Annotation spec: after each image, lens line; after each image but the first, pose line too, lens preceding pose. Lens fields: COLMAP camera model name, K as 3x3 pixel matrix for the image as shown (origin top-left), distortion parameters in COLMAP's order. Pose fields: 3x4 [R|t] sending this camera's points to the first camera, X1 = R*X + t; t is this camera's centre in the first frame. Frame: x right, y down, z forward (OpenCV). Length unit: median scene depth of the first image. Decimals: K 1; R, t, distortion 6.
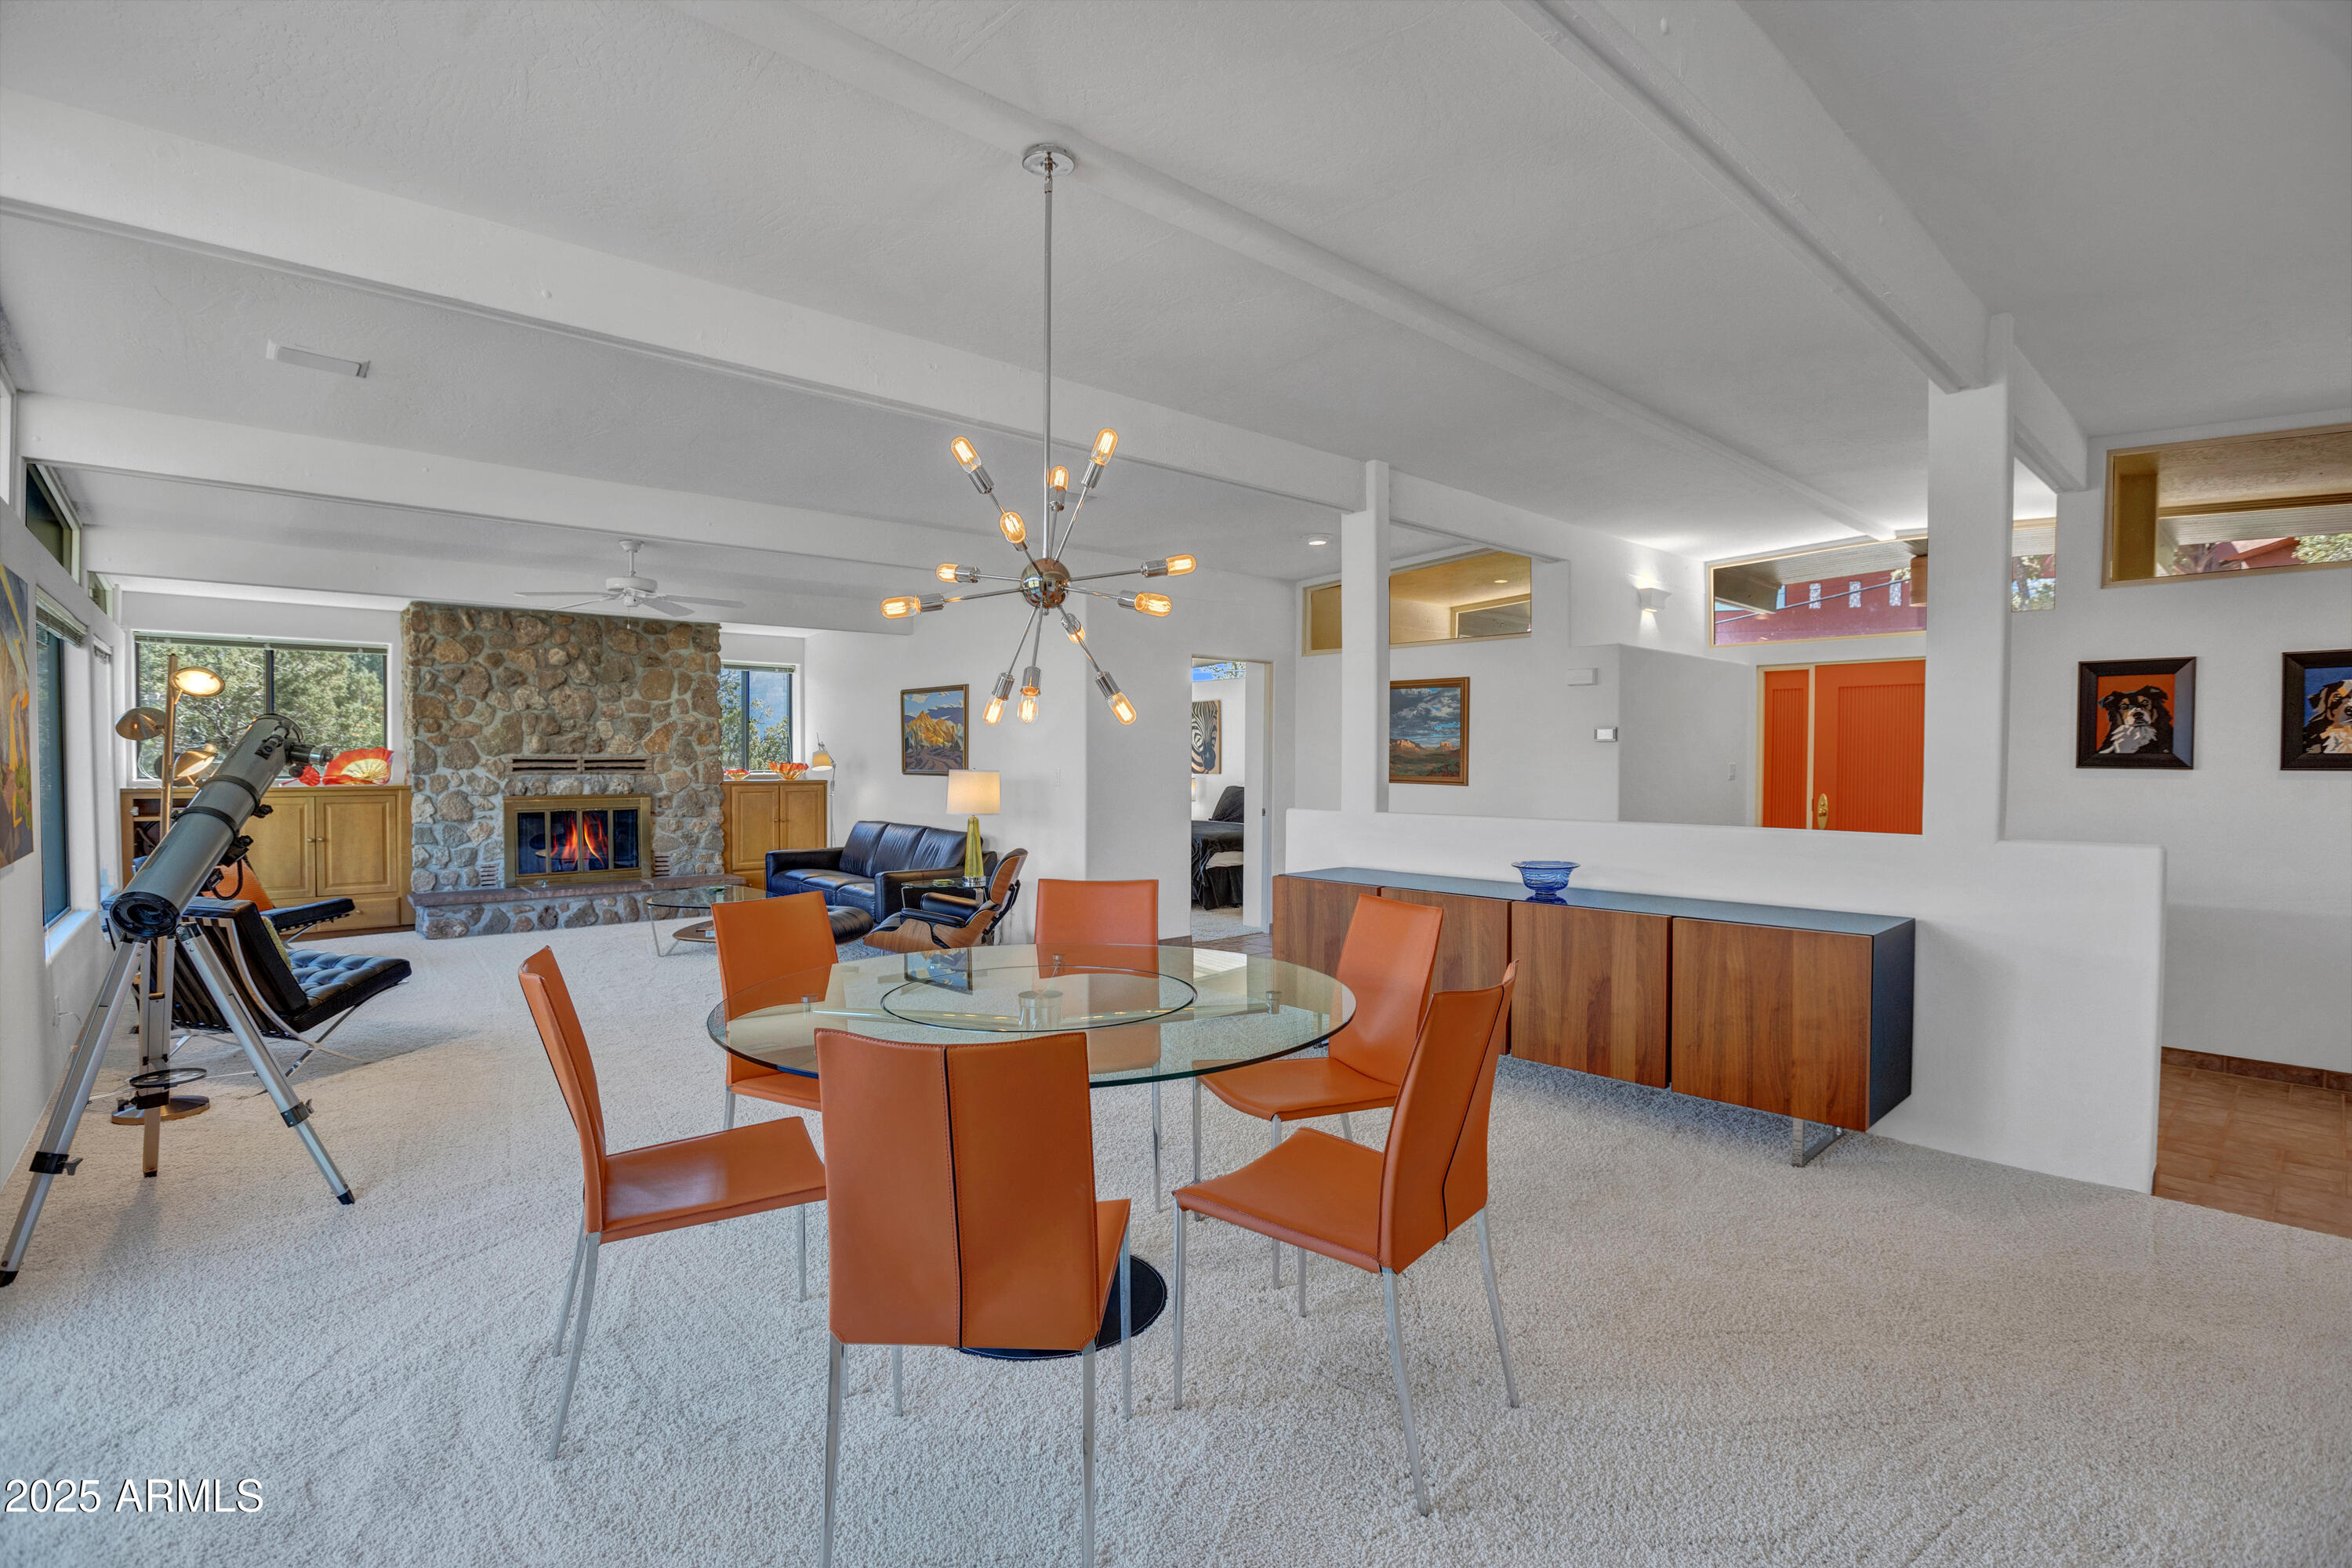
lens RADIAL K [[1144.5, 0, 1097.0], [0, 1144.5, 784.8], [0, 0, 1]] dist [-0.020637, 0.000029]
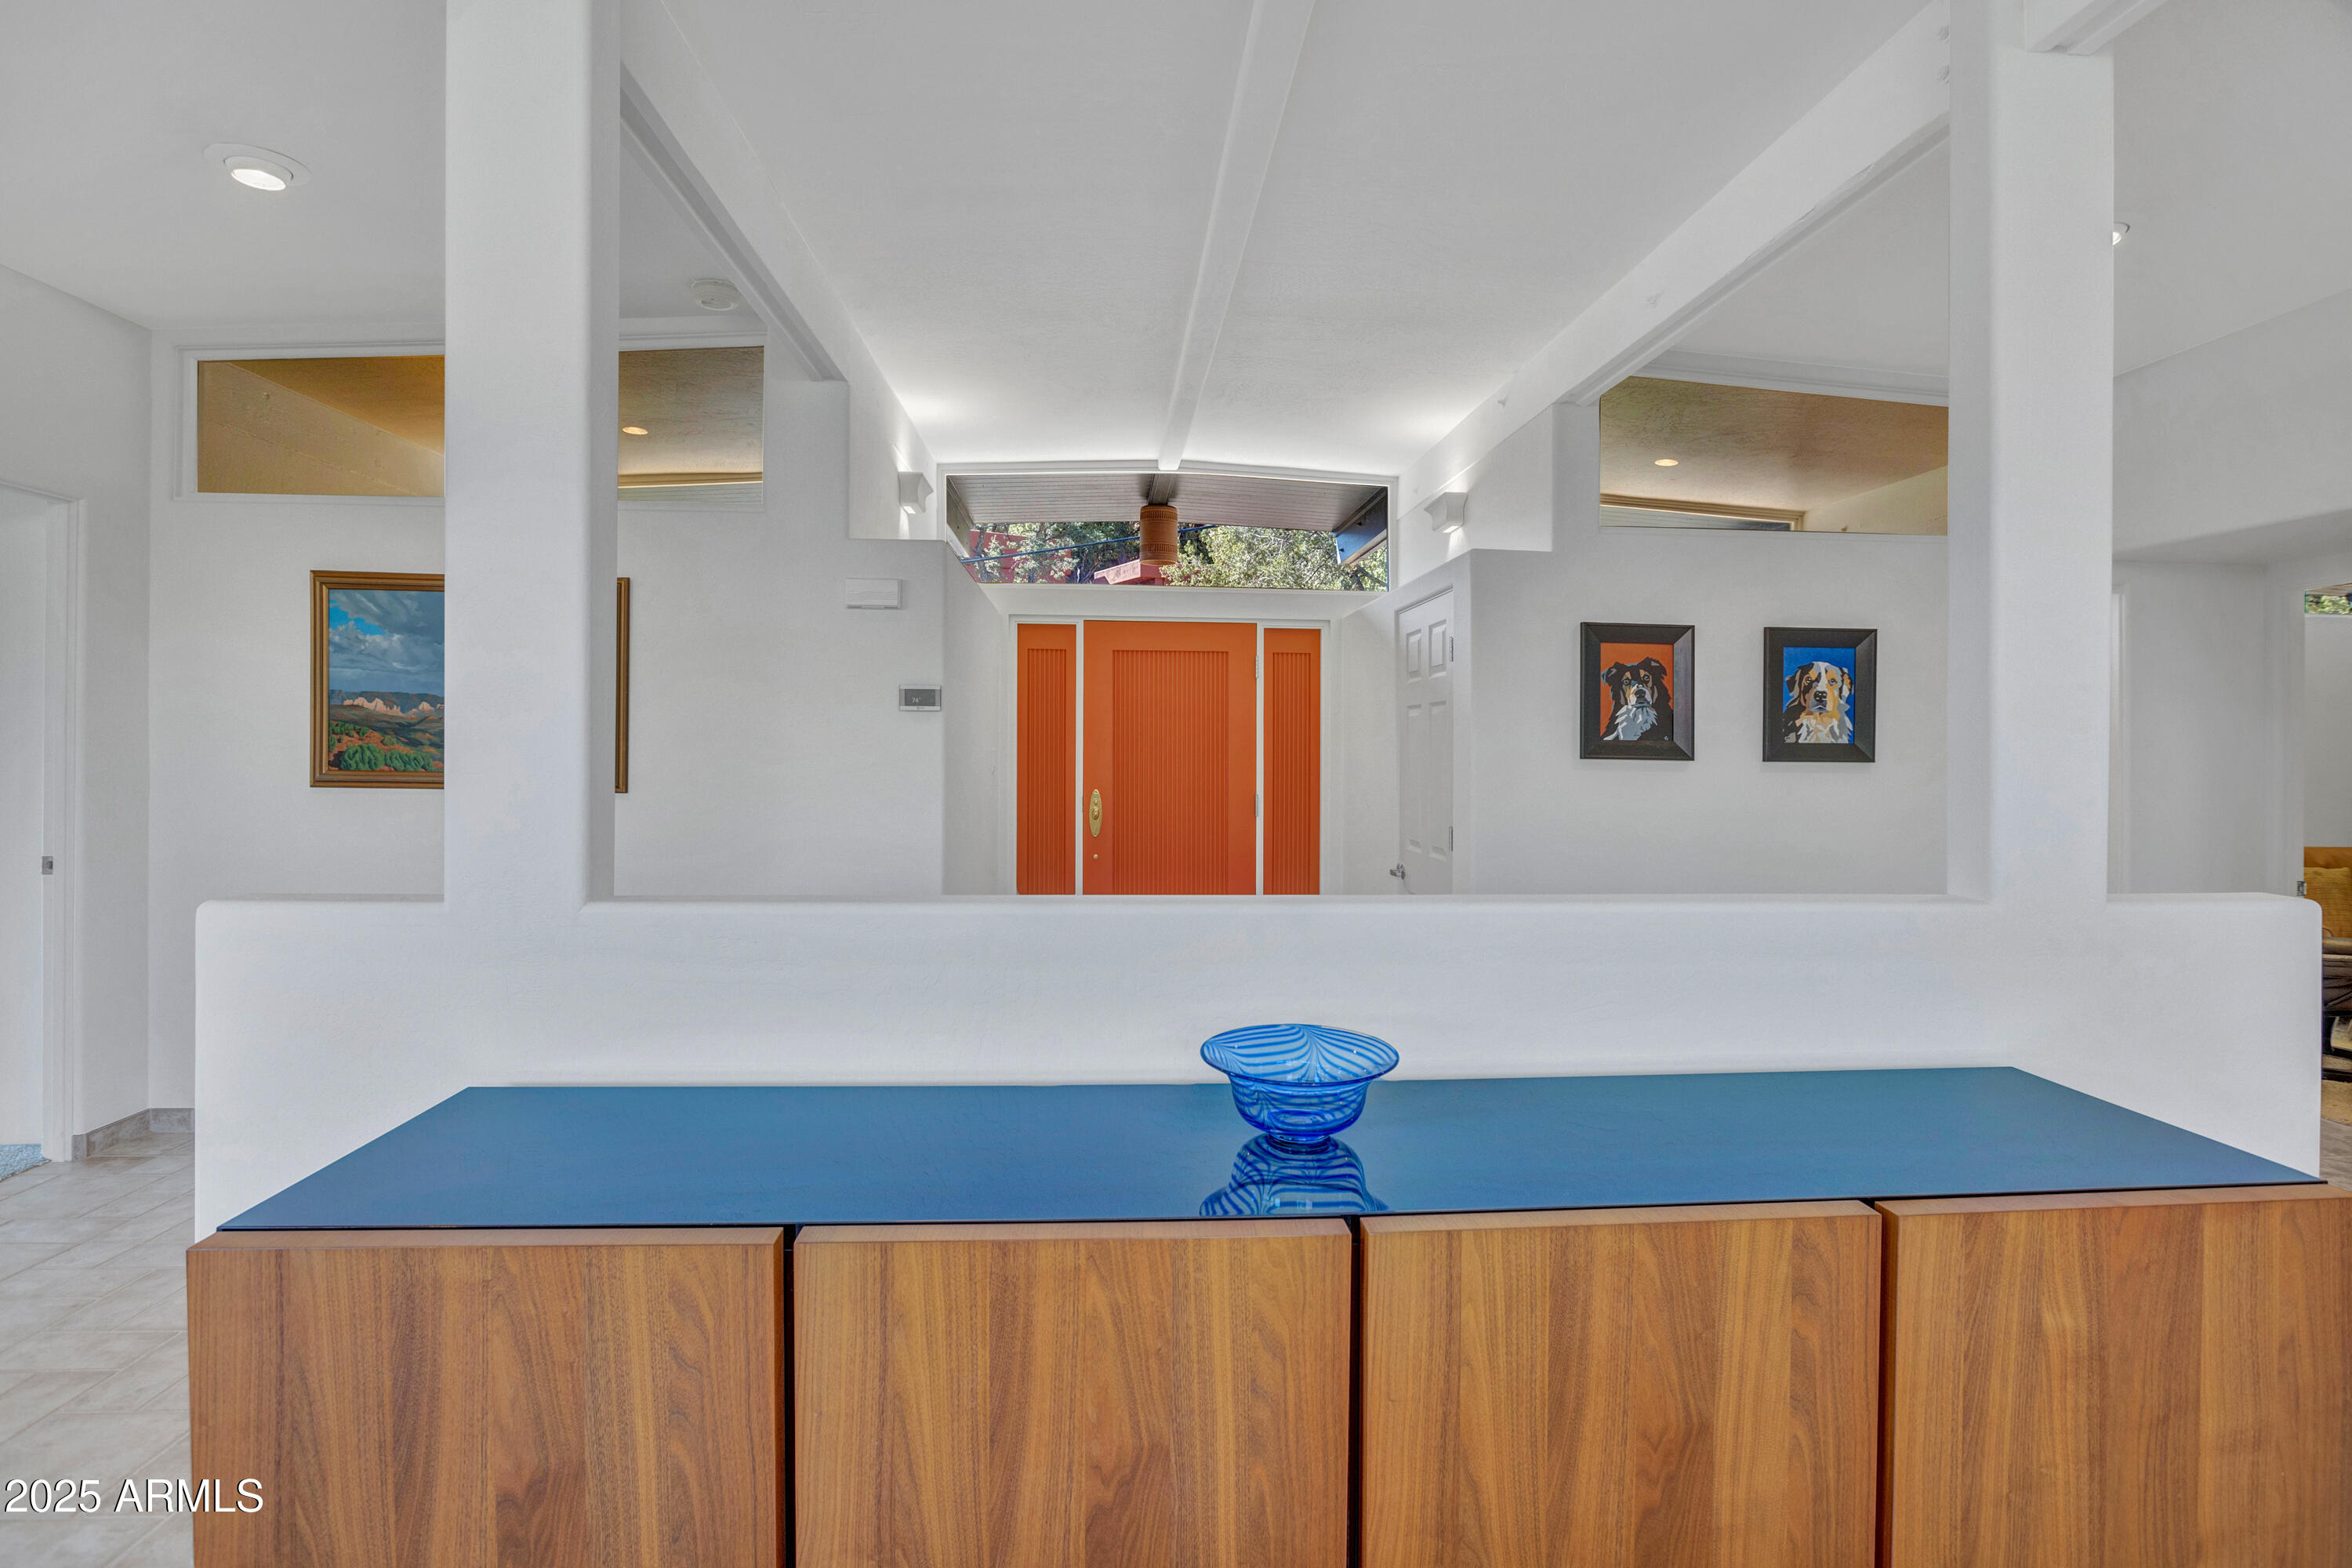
lens RADIAL K [[1111.1, 0, 1181.3], [0, 1111.1, 750.2], [0, 0, 1]] dist [-0.017432, -0.000390]
pose [[0.561375, 0.003121, 0.827556, 0.097344], [0.010050, 0.999893, -0.010588, -0.017011], [-0.827501, 0.014261, 0.561283, 0.849982]]
